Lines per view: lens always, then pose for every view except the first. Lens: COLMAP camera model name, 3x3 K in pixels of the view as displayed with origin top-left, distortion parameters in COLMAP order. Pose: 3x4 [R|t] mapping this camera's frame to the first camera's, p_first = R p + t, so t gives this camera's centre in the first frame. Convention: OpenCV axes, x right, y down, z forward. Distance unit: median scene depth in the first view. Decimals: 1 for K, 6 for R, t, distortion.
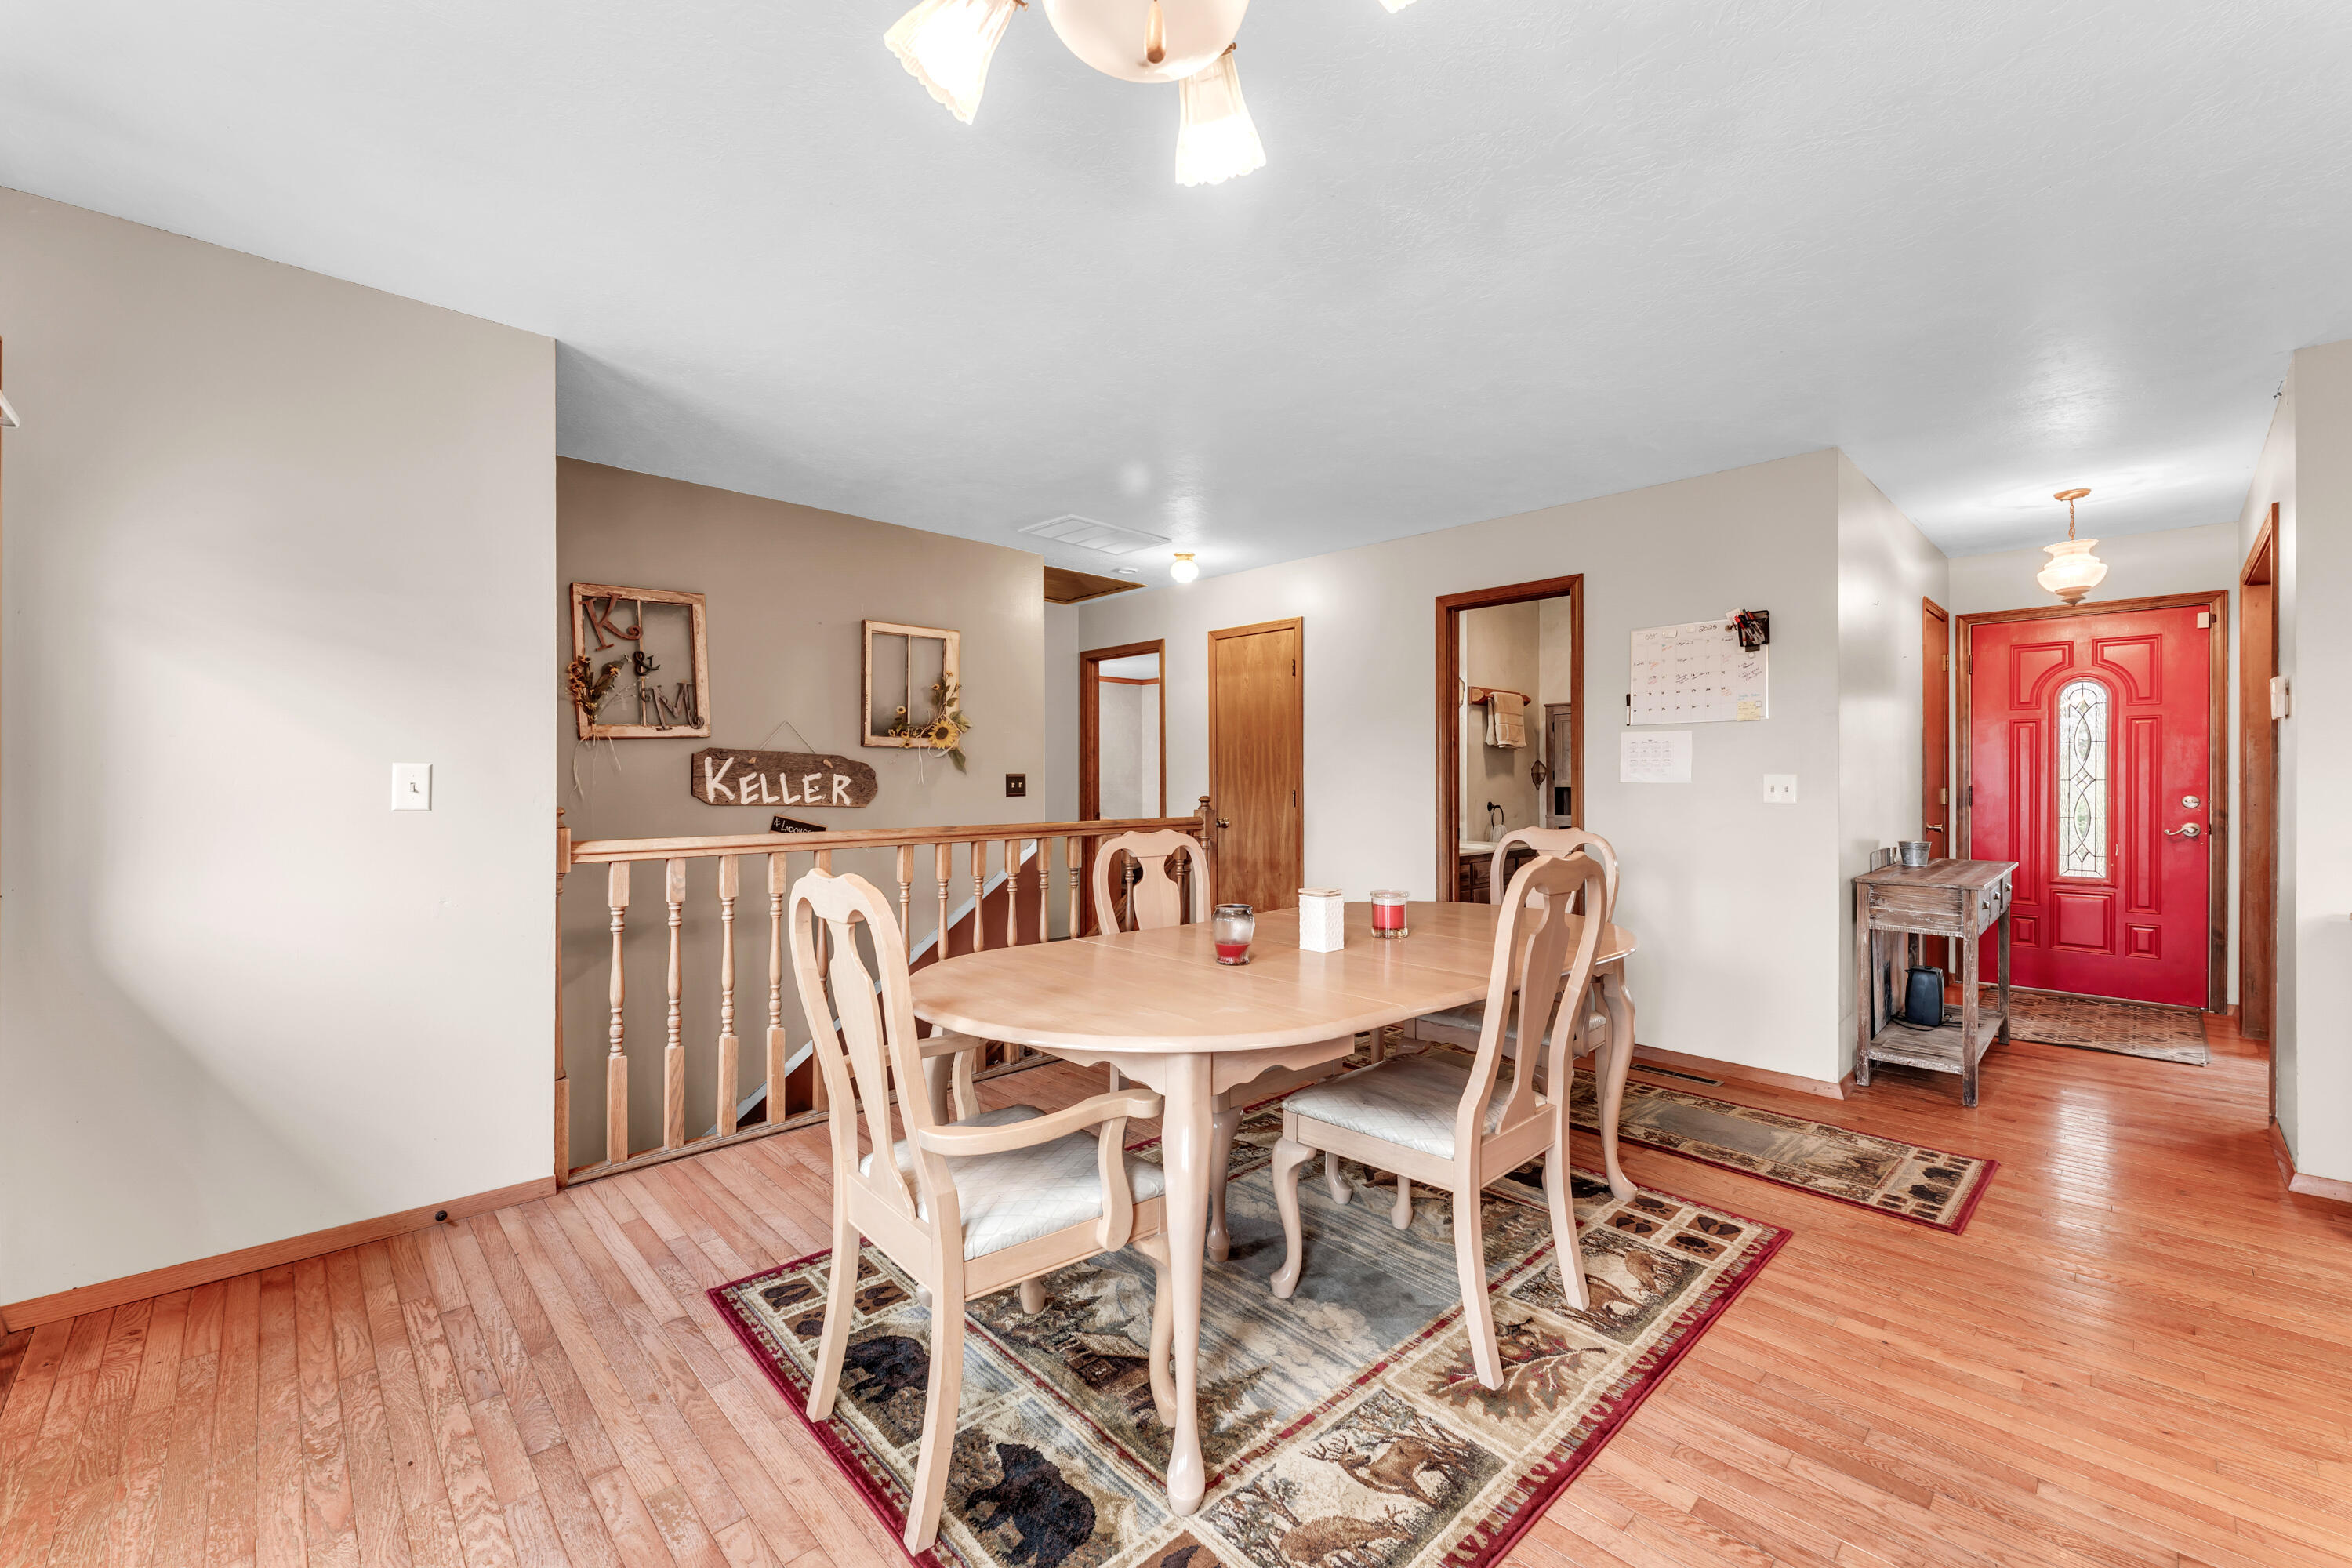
lens RADIAL K [[956.4, 0, 1165.9], [0, 956.4, 777.2], [0, 0, 1]] dist [-0.000600, -0.001100]
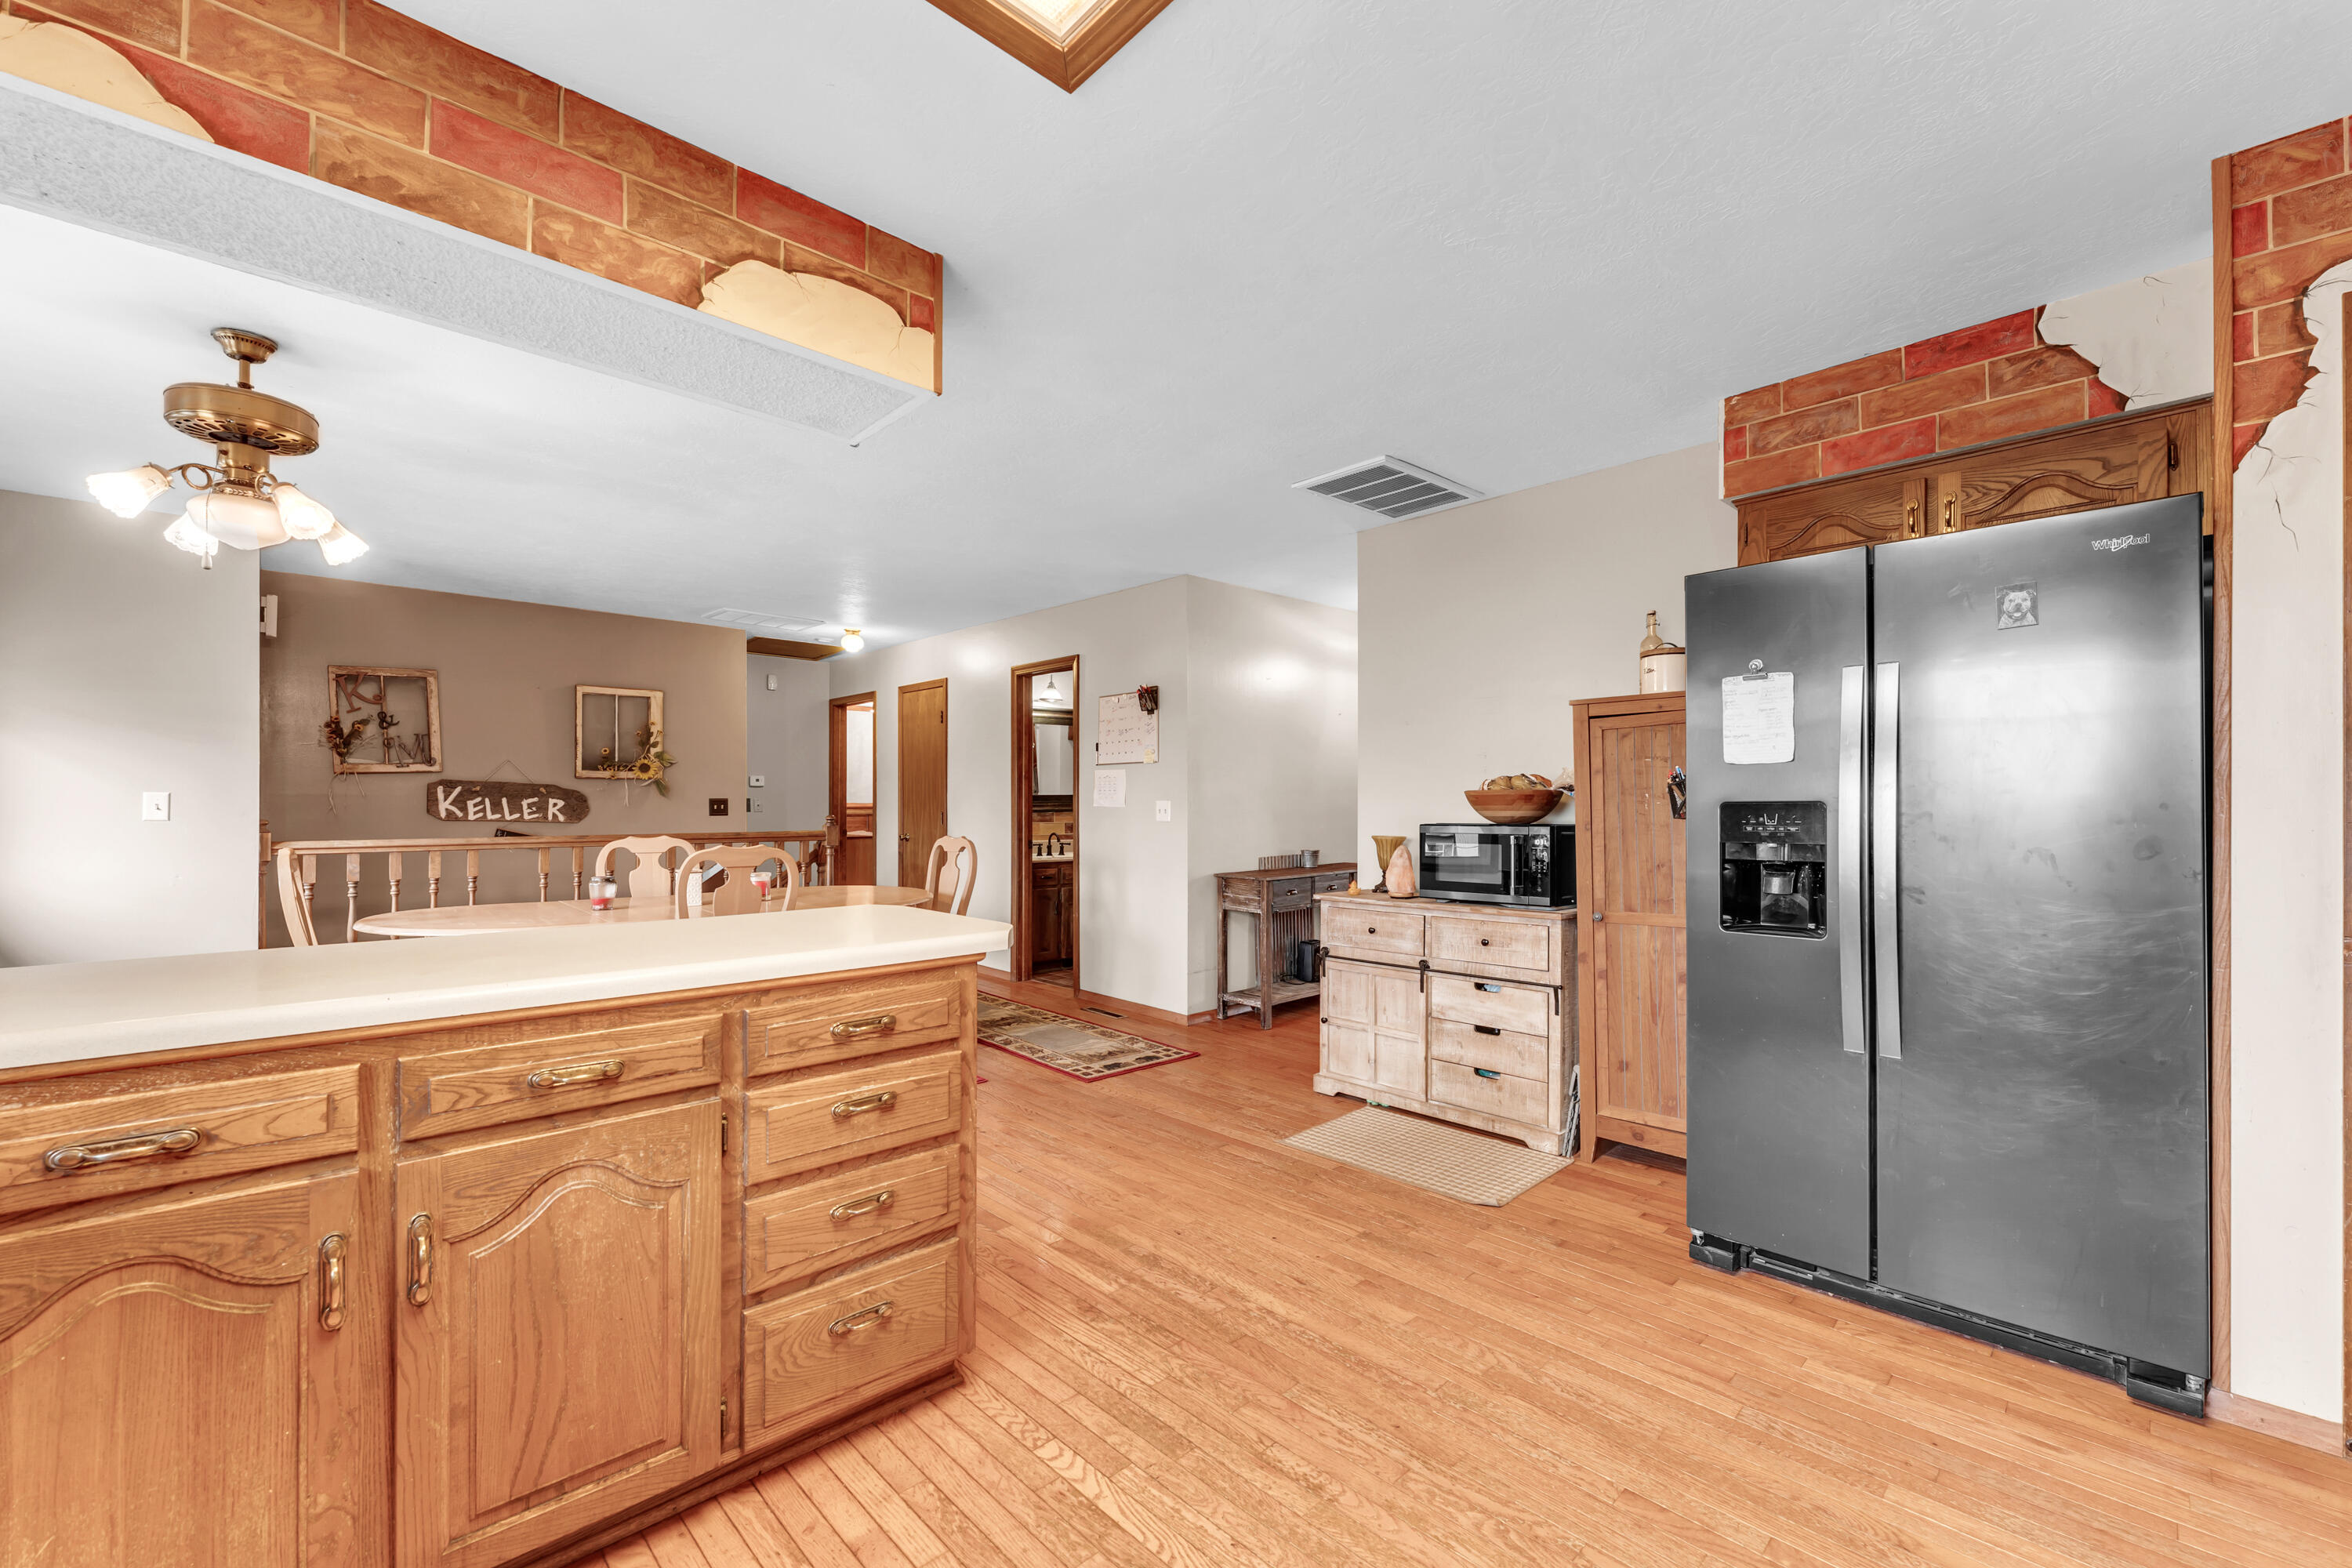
lens RADIAL K [[956.4, 0, 1158.9], [0, 956.4, 791.0], [0, 0, 1]] dist [-0.000600, -0.001100]
pose [[0.999970, 0.003028, -0.007189, 0.583249], [-0.003095, 0.999951, -0.009378, -0.004071], [0.007160, 0.009400, 0.999930, -0.391034]]
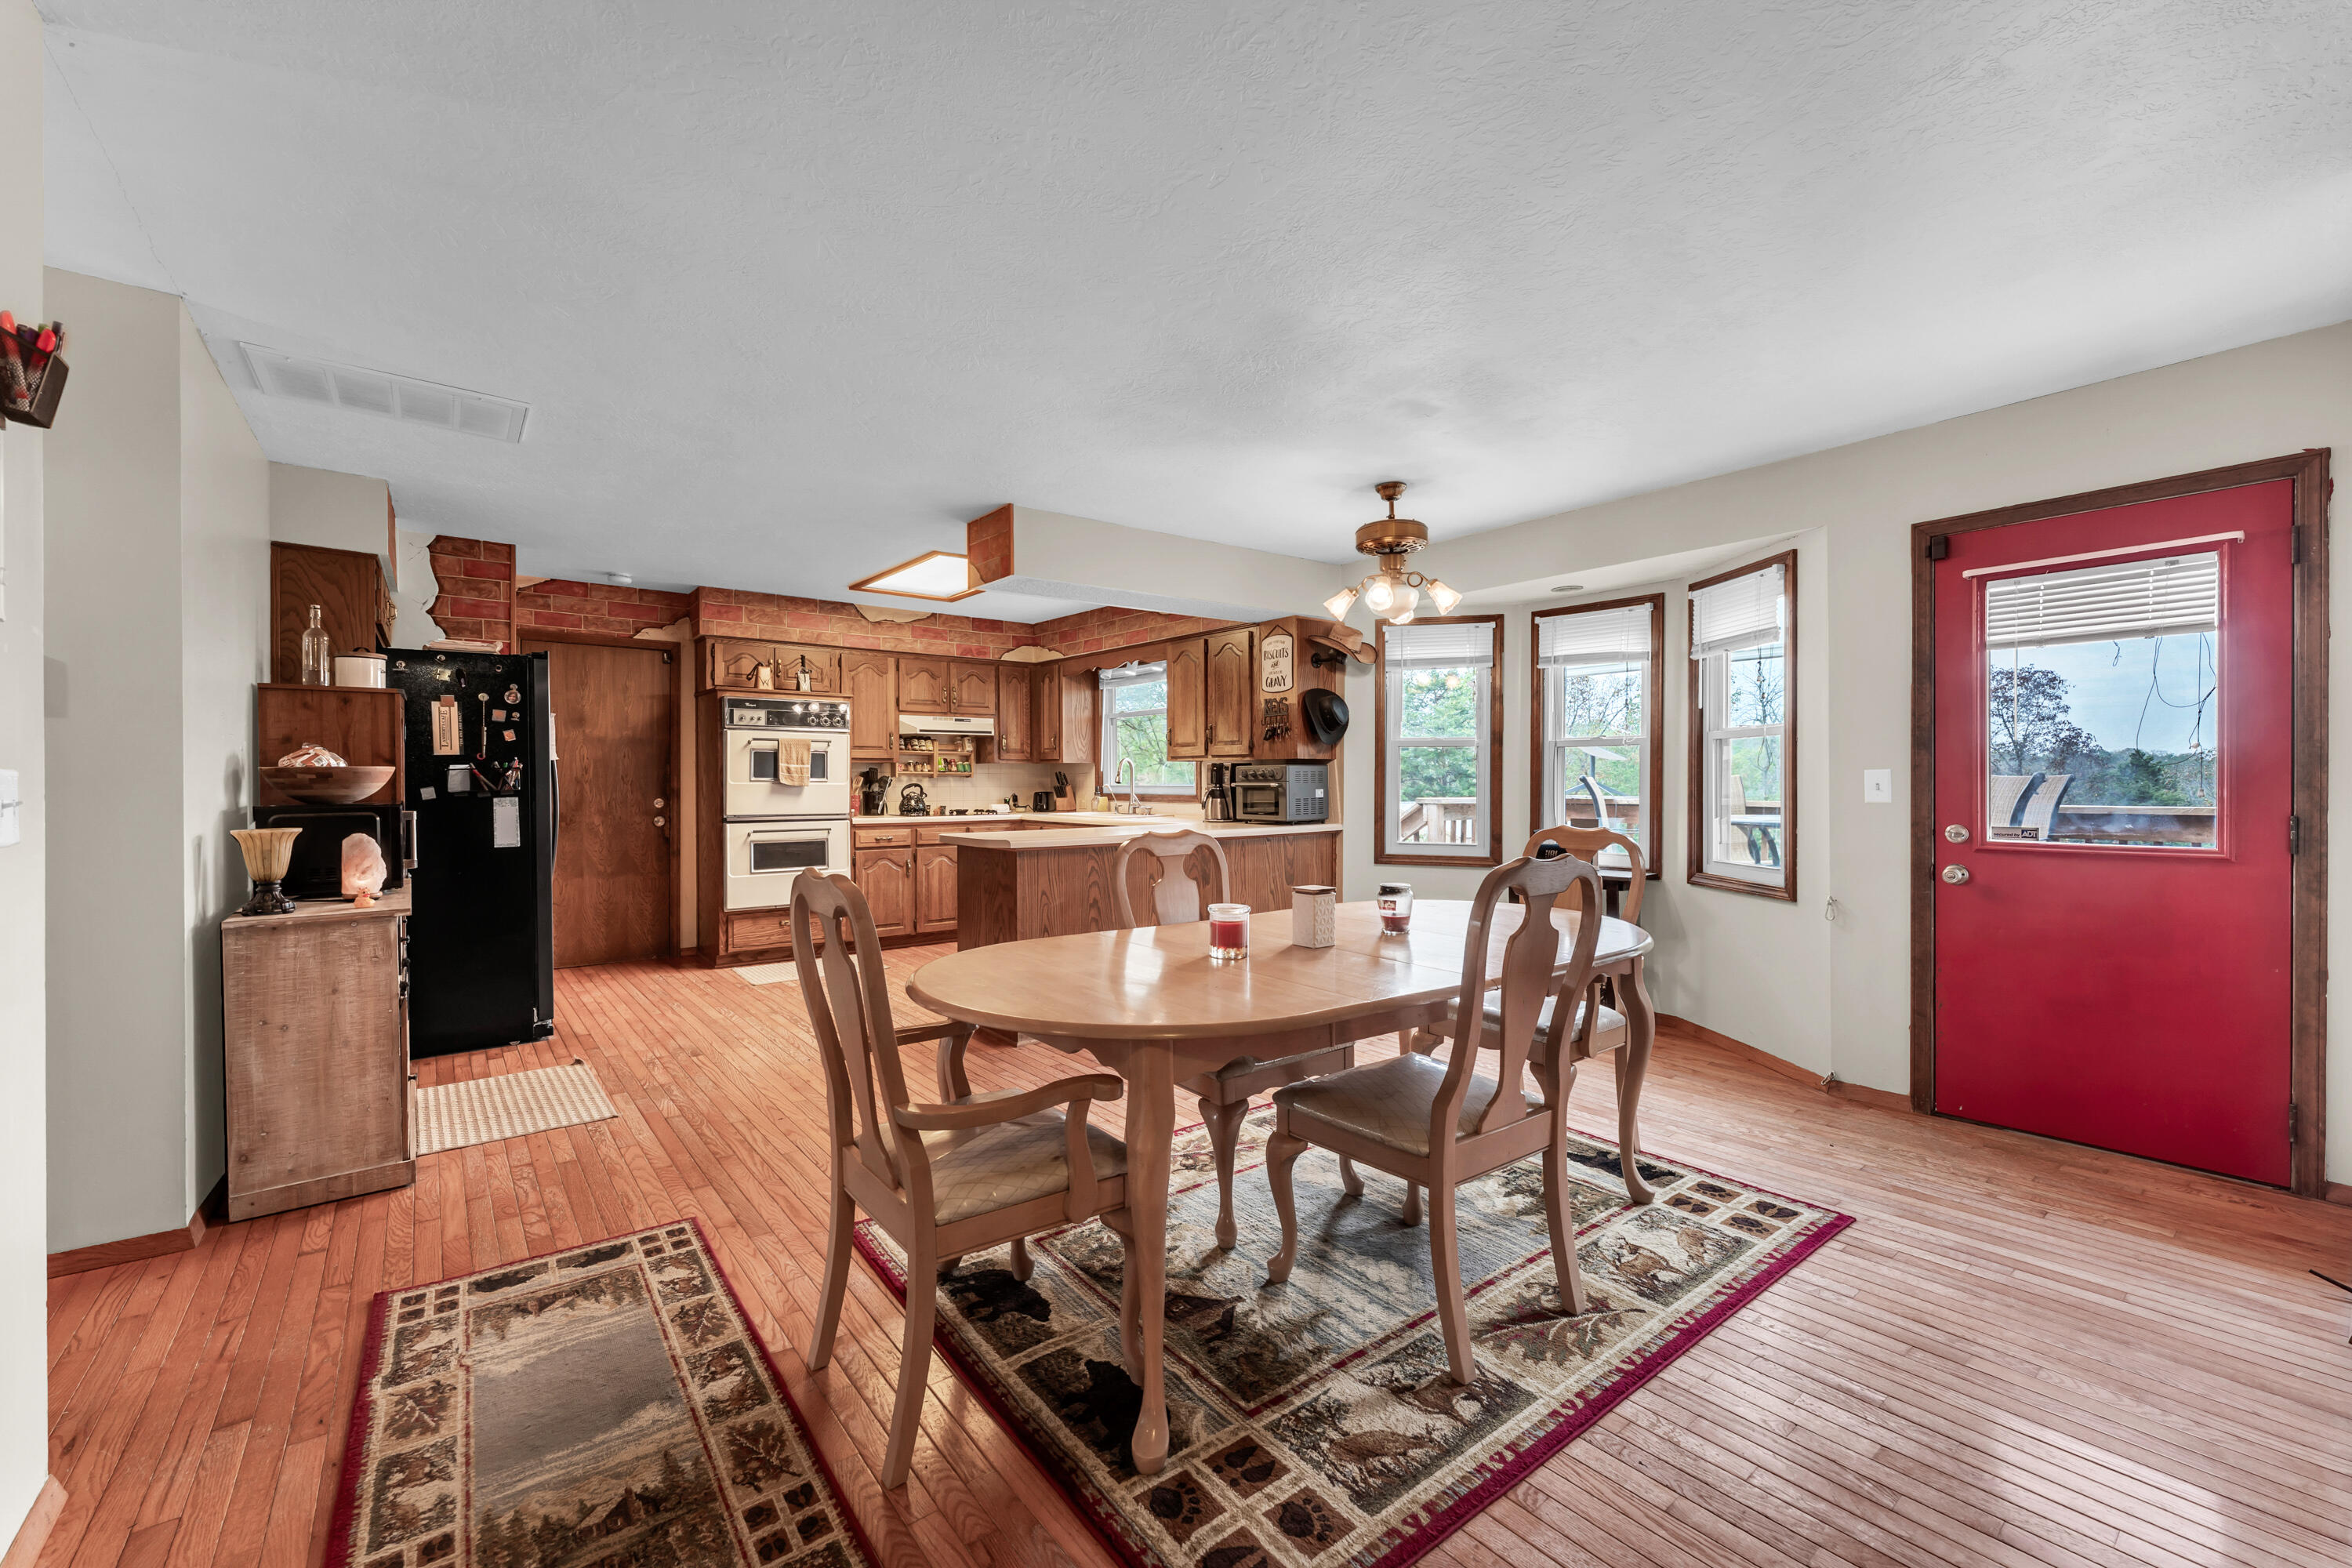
lens RADIAL K [[956.4, 0, 1176.7], [0, 956.4, 801.9], [0, 0, 1]] dist [-0.000600, -0.001100]
pose [[-0.995983, -0.000135, 0.089538, 0.129036], [0.001252, 0.999880, 0.015432, 0.005096], [-0.089529, 0.015483, -0.995864, 1.202672]]
